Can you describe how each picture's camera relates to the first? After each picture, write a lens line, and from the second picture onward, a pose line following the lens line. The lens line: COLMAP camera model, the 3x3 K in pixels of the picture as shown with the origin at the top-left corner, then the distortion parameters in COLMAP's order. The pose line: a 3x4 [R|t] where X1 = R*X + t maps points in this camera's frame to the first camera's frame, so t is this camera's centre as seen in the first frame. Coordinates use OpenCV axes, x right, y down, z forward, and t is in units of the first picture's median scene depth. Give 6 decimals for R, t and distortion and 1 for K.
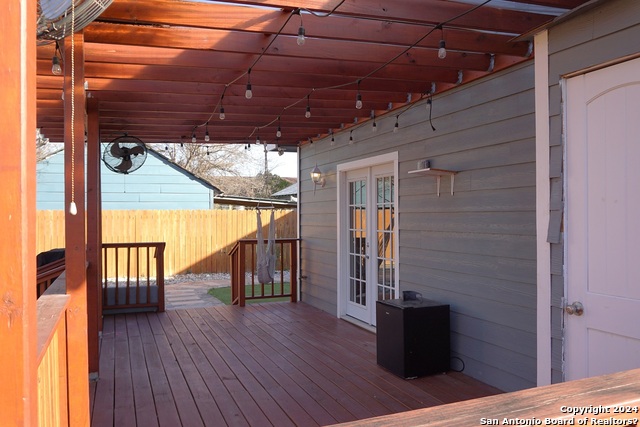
lens RADIAL K [[484.9, 0, 320.0], [0, 484.9, 213.5], [0, 0, 1]] dist [-0.001428, -0.000232]
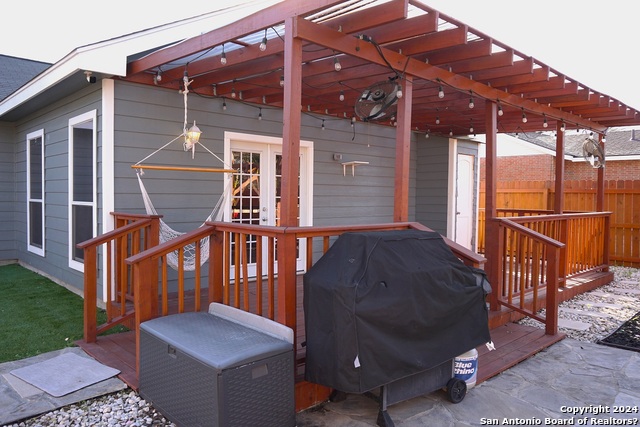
lens RADIAL K [[484.9, 0, 320.0], [0, 484.9, 213.5], [0, 0, 1]] dist [-0.001428, -0.000232]
pose [[-0.343991, -0.024686, 0.938648, -1.232571], [-0.011710, 0.999689, 0.022000, 0.056231], [-0.938900, -0.003424, -0.344173, 1.490741]]
